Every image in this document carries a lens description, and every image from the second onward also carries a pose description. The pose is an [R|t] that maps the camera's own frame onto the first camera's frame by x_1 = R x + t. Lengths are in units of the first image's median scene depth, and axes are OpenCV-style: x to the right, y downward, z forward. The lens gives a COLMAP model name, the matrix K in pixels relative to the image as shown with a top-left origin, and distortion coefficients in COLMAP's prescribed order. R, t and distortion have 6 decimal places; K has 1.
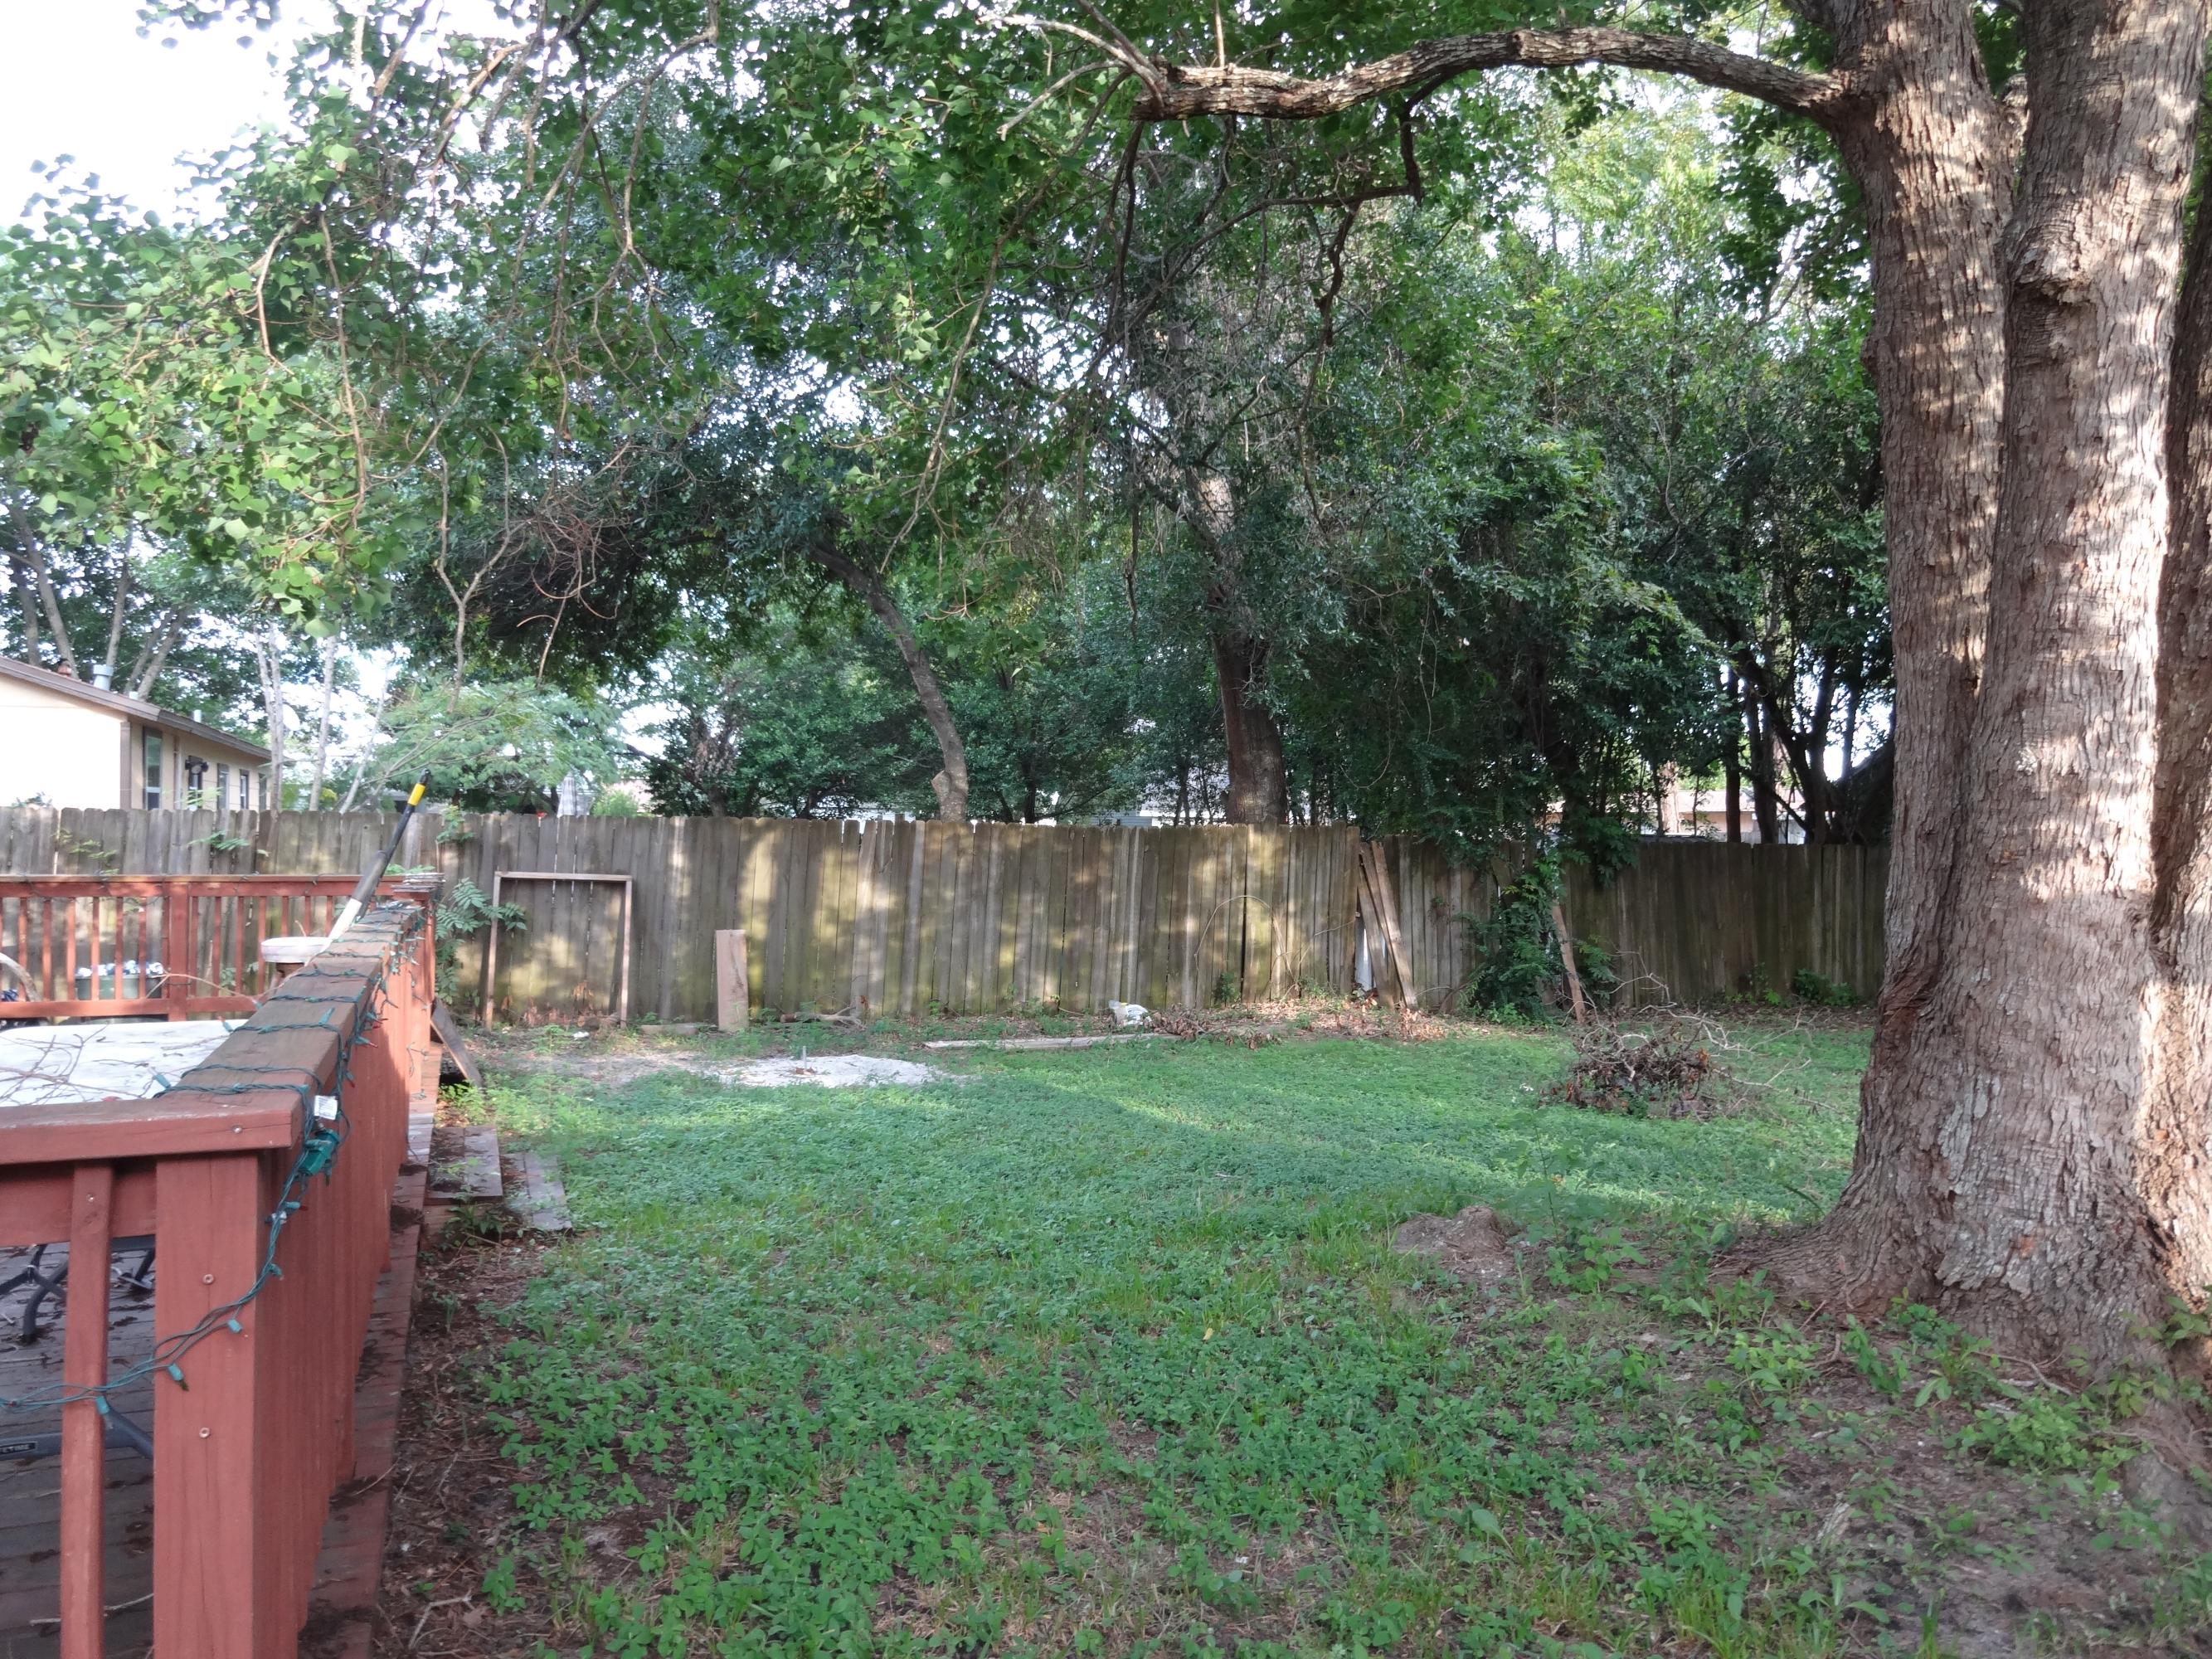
lens RADIAL K [[1631.5, 0, 1106.8], [0, 1631.5, 822.7], [0, 0, 1]] dist [-0.012027, 0.007250]
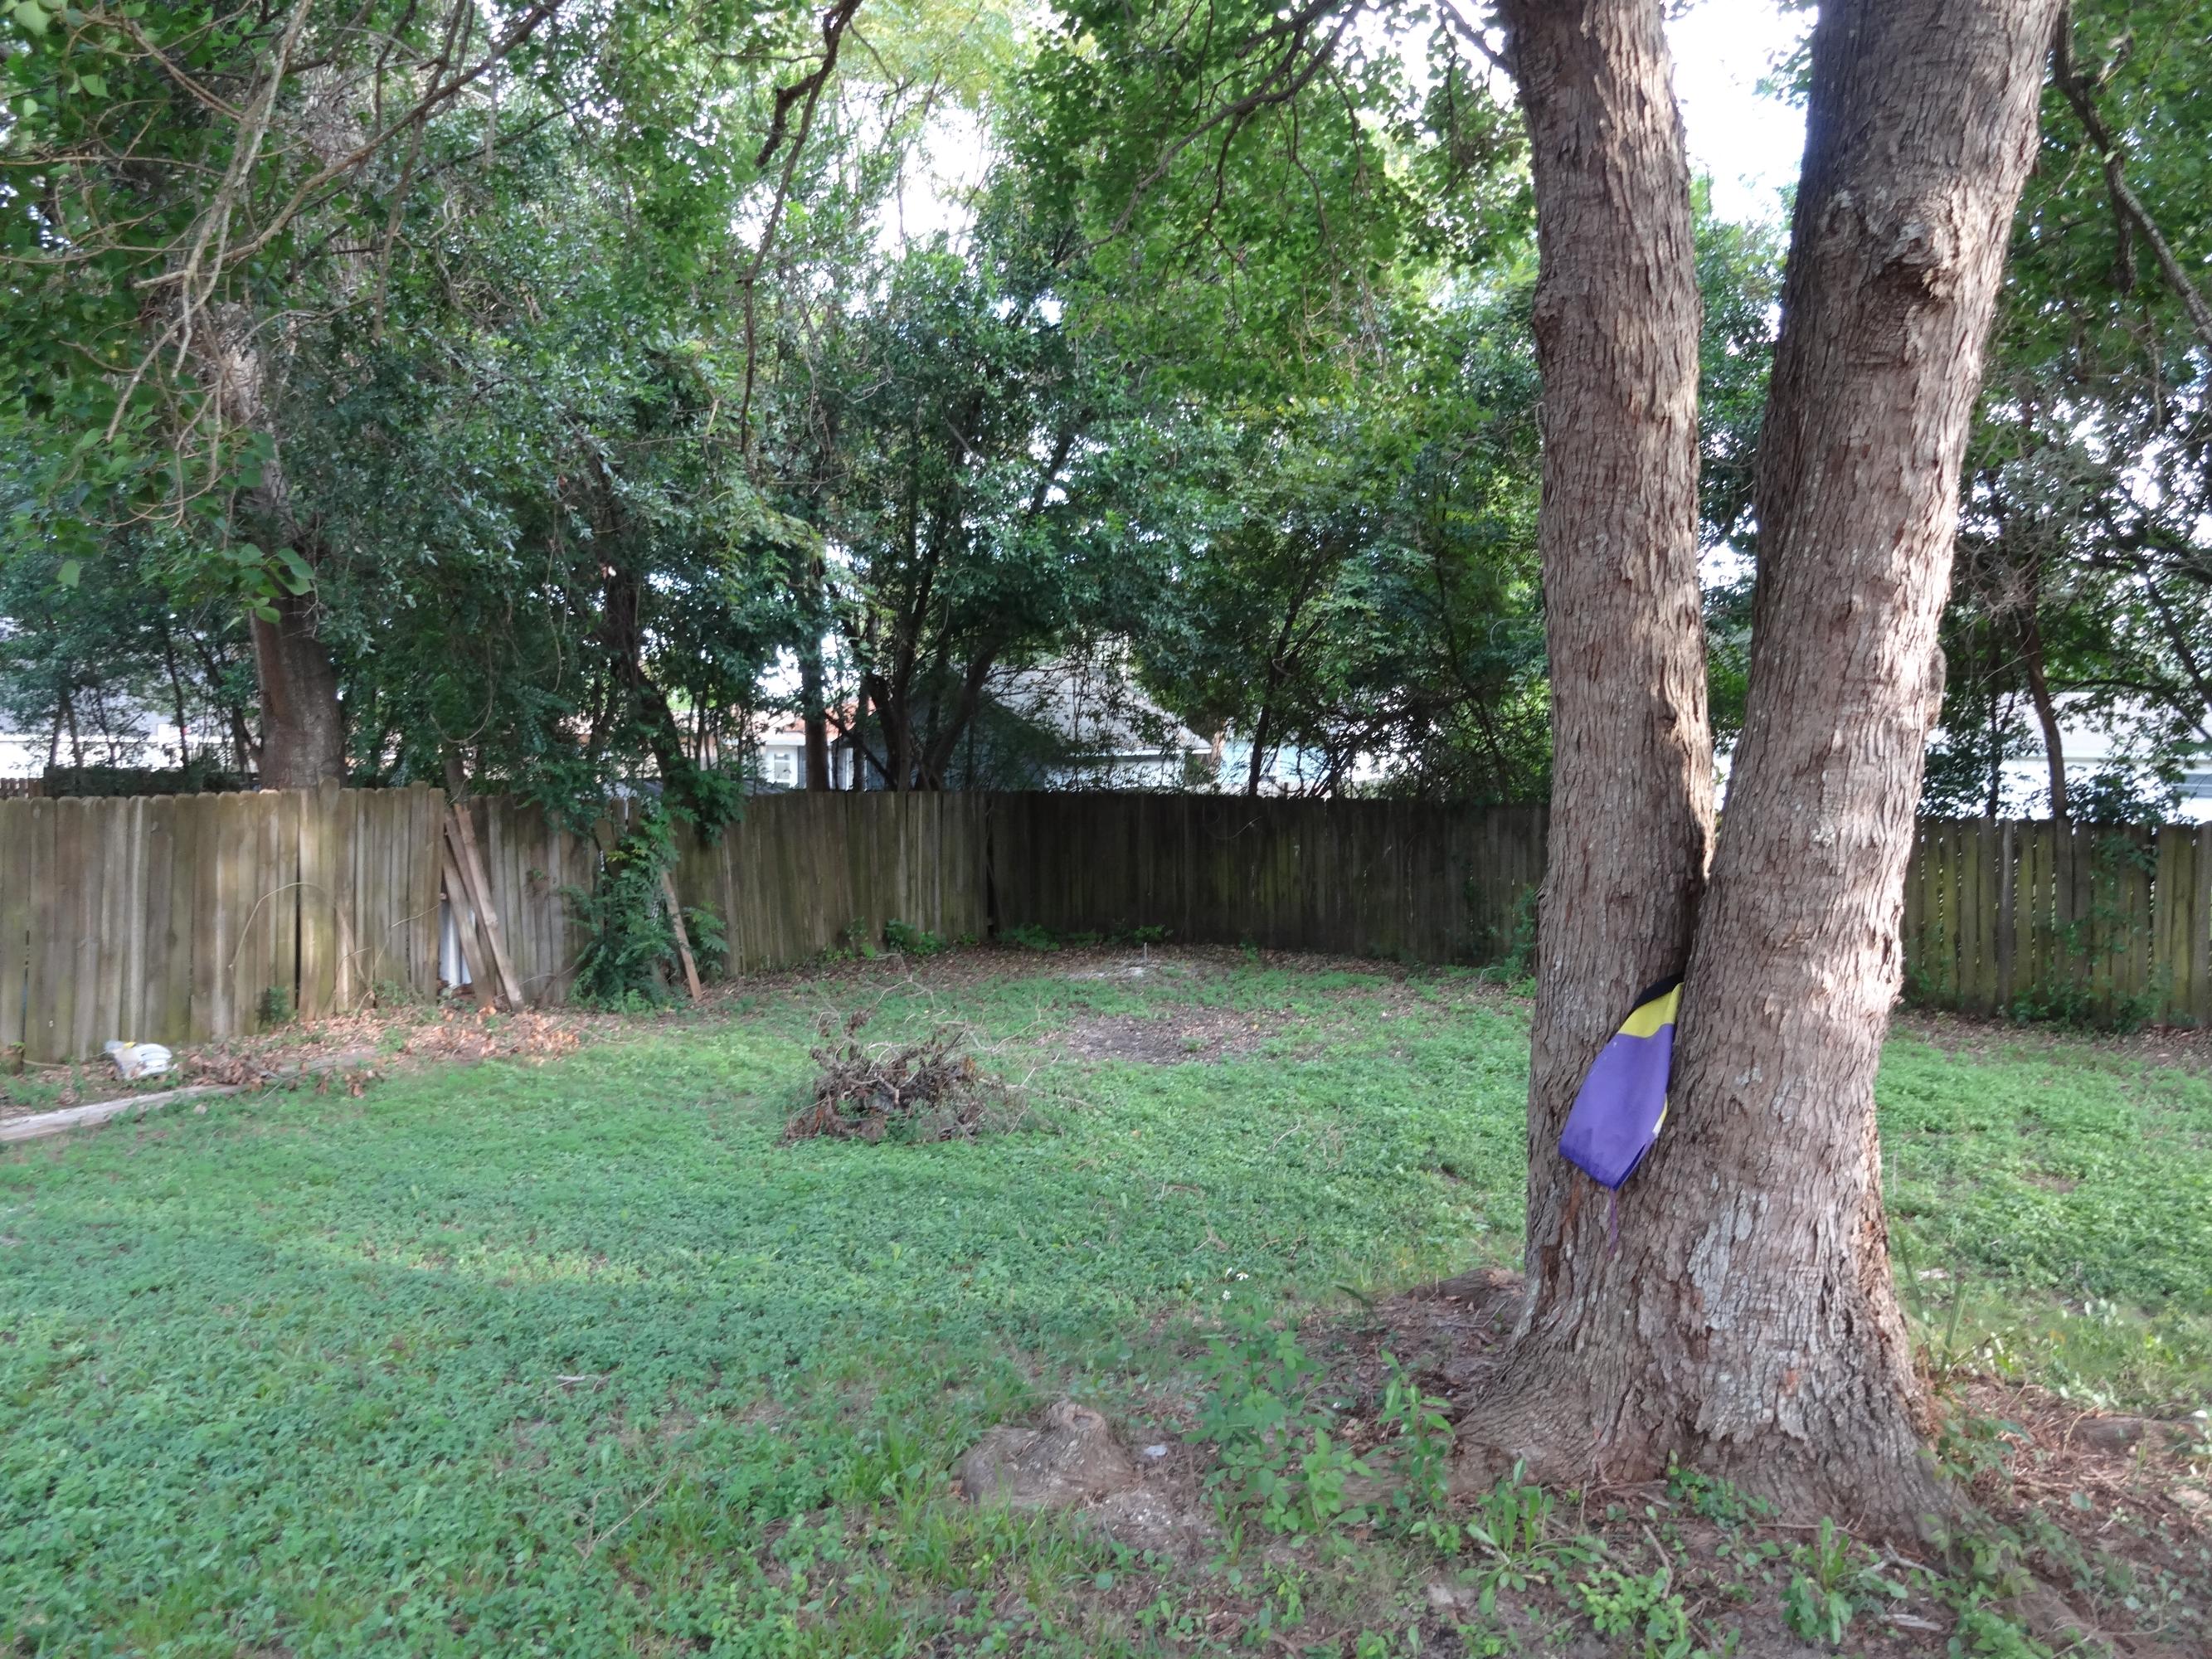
lens RADIAL K [[1631.5, 0, 1115.7], [0, 1631.5, 825.7], [0, 0, 1]] dist [-0.012027, 0.007250]
pose [[0.792951, -0.031775, 0.608456, -0.224452], [-0.003097, 0.998416, 0.056176, -0.078295], [-0.609278, -0.046429, 0.791597, 0.491517]]
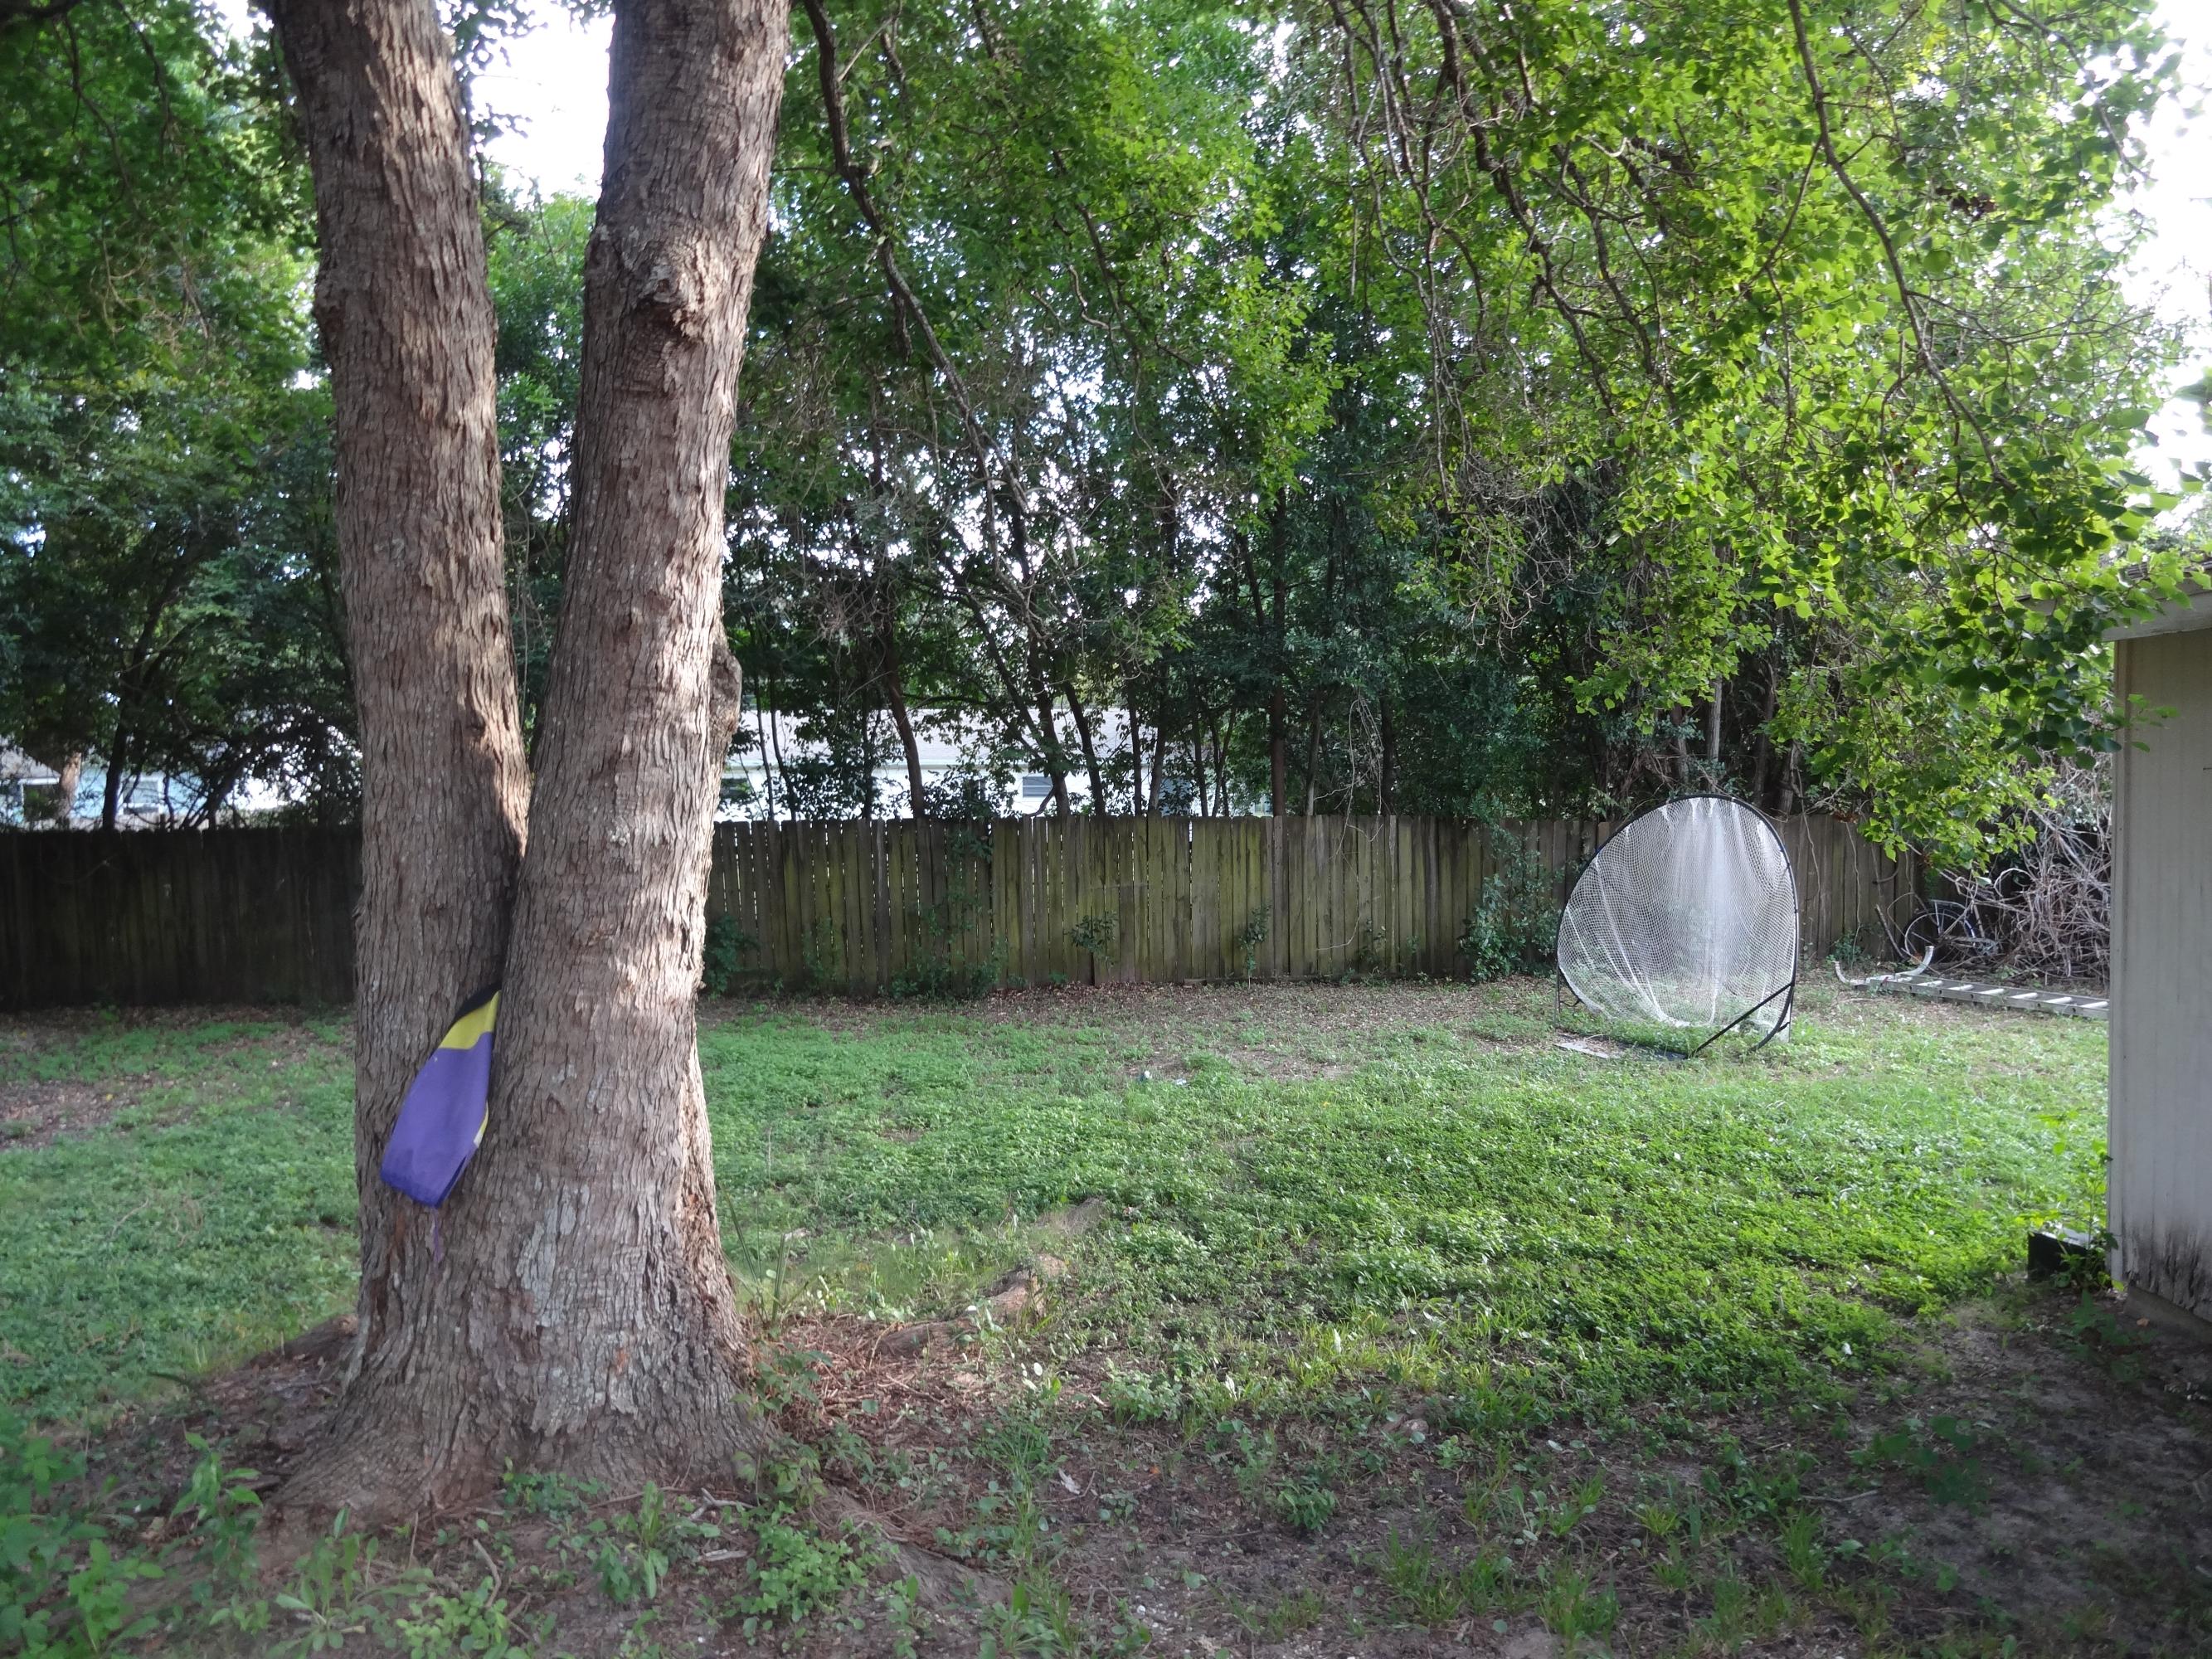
lens RADIAL K [[1631.5, 0, 1108.4], [0, 1631.5, 823.8], [0, 0, 1]] dist [-0.012027, 0.007250]
pose [[0.282194, -0.049842, 0.958062, -0.197897], [0.014110, 0.998757, 0.047804, -0.072719], [-0.959254, 0.000028, 0.282546, 0.434991]]
